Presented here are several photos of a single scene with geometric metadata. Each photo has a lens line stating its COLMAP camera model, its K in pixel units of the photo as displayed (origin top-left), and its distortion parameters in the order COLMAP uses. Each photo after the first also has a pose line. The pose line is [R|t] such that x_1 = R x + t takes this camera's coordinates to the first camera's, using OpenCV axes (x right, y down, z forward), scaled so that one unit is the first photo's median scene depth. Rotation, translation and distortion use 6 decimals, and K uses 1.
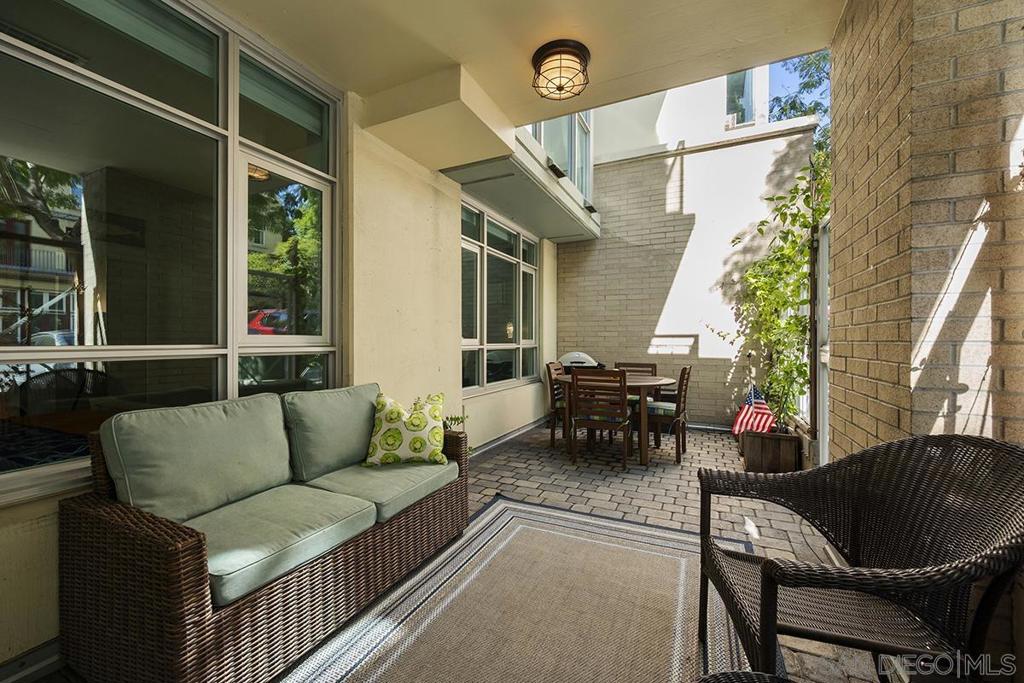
lens RADIAL K [[400.6, 0, 513.4], [0, 400.6, 340.2], [0, 0, 1]] dist [-0.001799, -0.000085]
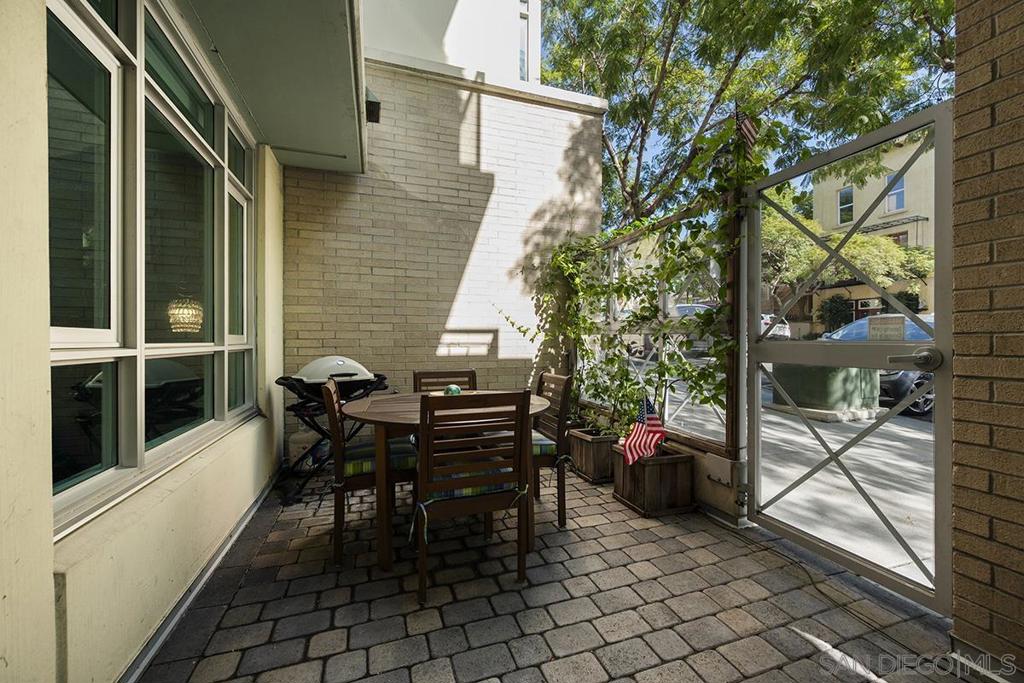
lens RADIAL K [[400.6, 0, 510.2], [0, 400.6, 339.9], [0, 0, 1]] dist [-0.001799, -0.000085]
pose [[0.717961, -0.002946, 0.696077, -0.066956], [0.001670, 0.999995, 0.002510, 0.004556], [-0.696081, -0.000640, 0.717963, 0.424708]]
